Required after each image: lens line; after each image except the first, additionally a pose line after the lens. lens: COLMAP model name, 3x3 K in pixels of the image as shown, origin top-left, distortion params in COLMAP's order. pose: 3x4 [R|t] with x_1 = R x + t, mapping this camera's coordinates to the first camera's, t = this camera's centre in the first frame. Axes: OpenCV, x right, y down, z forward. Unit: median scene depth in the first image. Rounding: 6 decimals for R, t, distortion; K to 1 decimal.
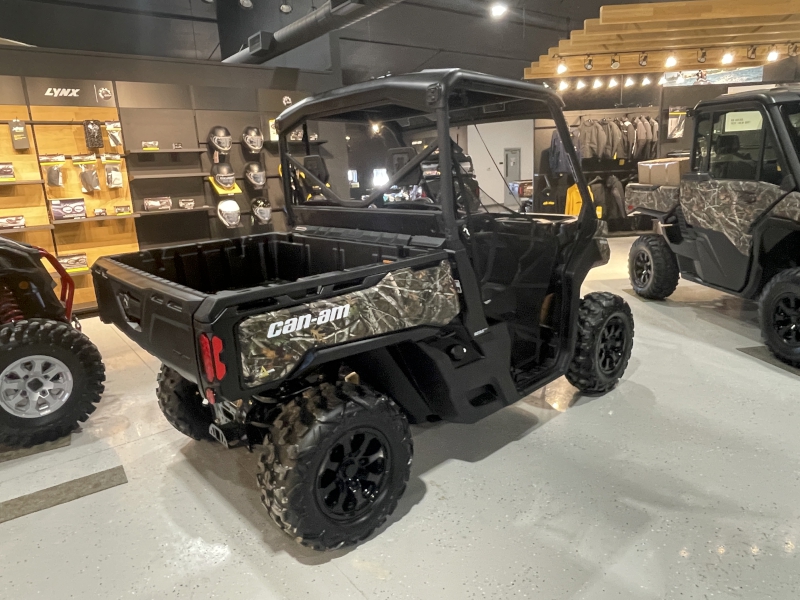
lens RADIAL K [[533.1, 0, 398.4], [0, 533.1, 300.4], [0, 0, 1]] dist [-0.004441, -0.000564]
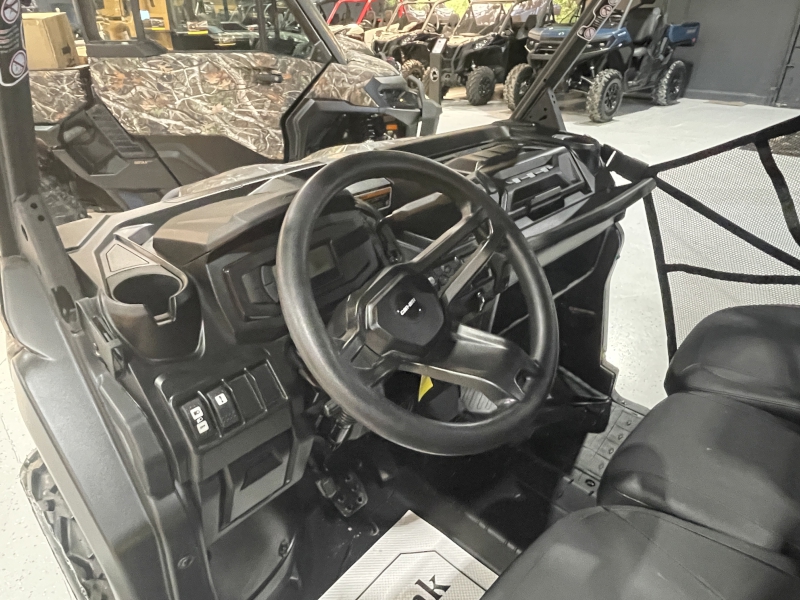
lens RADIAL K [[533.1, 0, 380.9], [0, 533.1, 296.8], [0, 0, 1]] dist [-0.004441, -0.000564]
pose [[-0.062941, -0.421926, 0.904443, -0.101398], [0.254186, 0.869577, 0.423350, -0.185869], [-0.965105, 0.256542, 0.052515, 0.830851]]
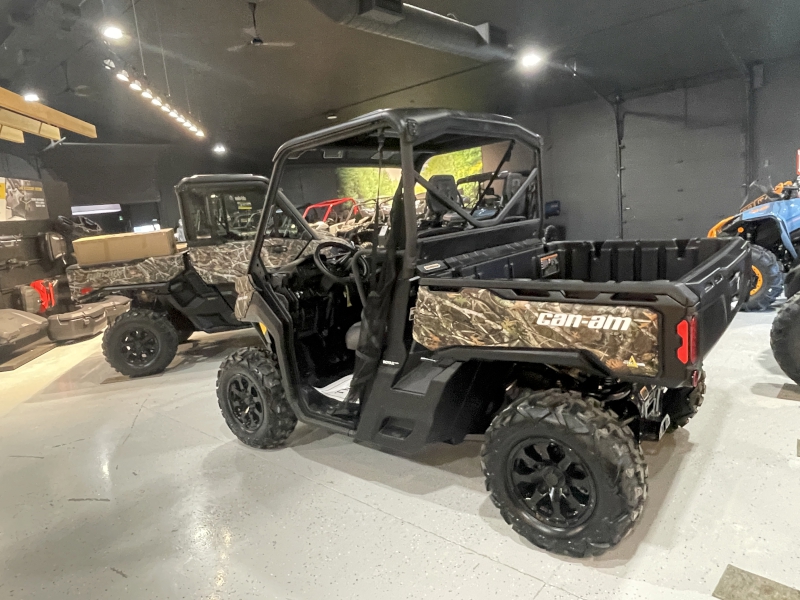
lens RADIAL K [[533.1, 0, 399.5], [0, 533.1, 299.8], [0, 0, 1]] dist [-0.004441, -0.000564]
pose [[-0.160764, -0.104025, 0.981496, -0.698649], [0.334743, 0.929745, 0.153369, -0.166379], [-0.928494, 0.353205, -0.114648, 0.852766]]
